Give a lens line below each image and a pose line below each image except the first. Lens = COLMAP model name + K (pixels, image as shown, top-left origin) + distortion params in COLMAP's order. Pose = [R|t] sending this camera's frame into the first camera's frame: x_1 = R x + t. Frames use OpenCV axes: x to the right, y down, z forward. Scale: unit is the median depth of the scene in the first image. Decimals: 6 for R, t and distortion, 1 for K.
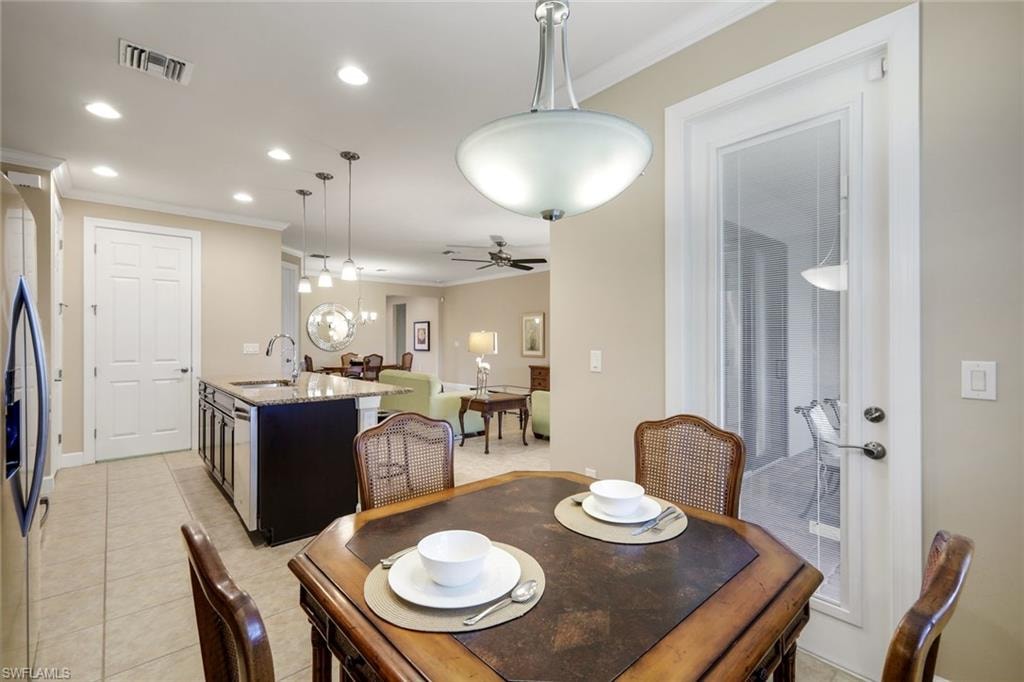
lens RADIAL K [[452.2, 0, 516.3], [0, 452.2, 336.8], [0, 0, 1]] dist [0.004686, -0.001232]
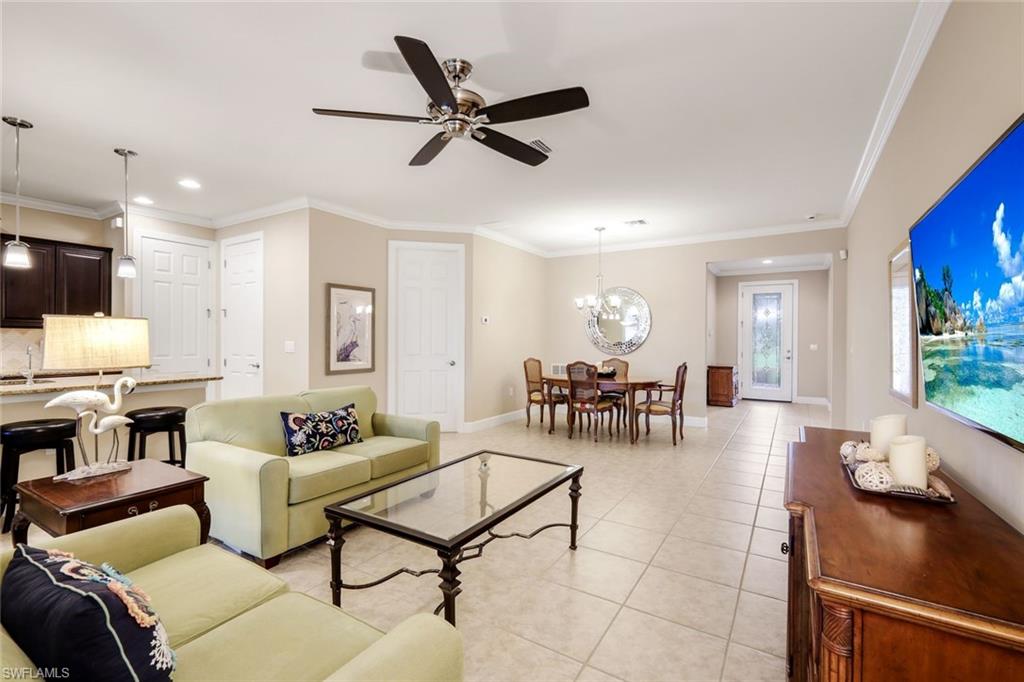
lens RADIAL K [[452.2, 0, 511.6], [0, 452.2, 342.8], [0, 0, 1]] dist [0.004686, -0.001232]
pose [[0.270357, 0.009525, -0.962713, 0.422368], [0.001699, 0.999945, 0.010370, 0.009473], [0.962759, -0.004440, 0.270326, 1.219031]]
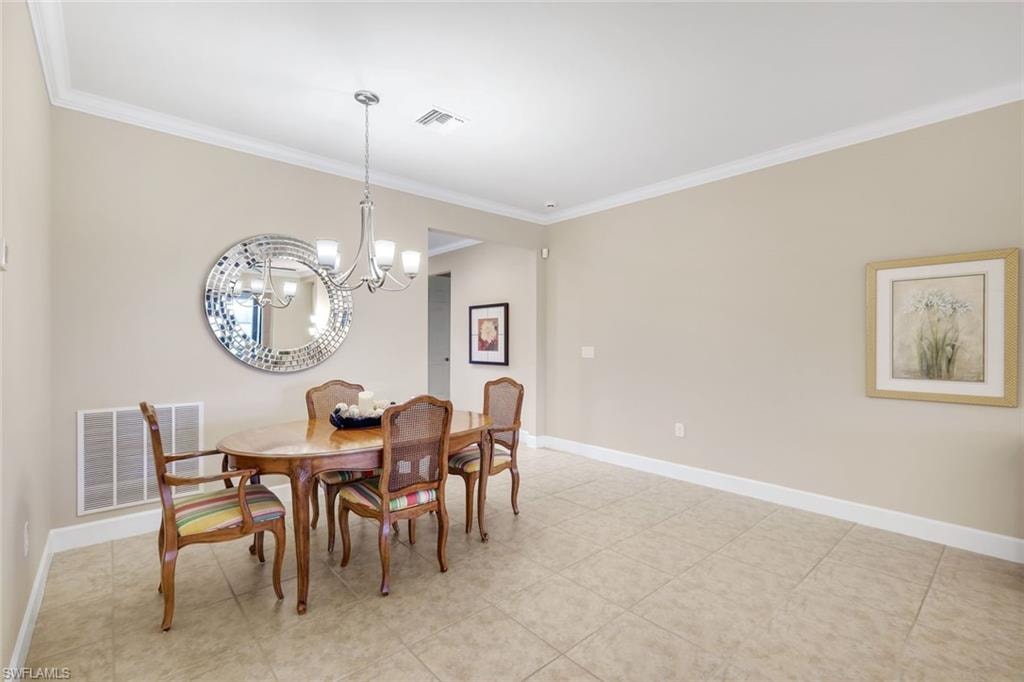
lens RADIAL K [[452.2, 0, 514.7], [0, 452.2, 351.6], [0, 0, 1]] dist [0.004686, -0.001232]
pose [[0.999981, 0.003608, -0.004938, -0.429299], [-0.003475, 0.999639, 0.026642, 0.009140], [0.005032, -0.026624, 0.999633, 1.227172]]
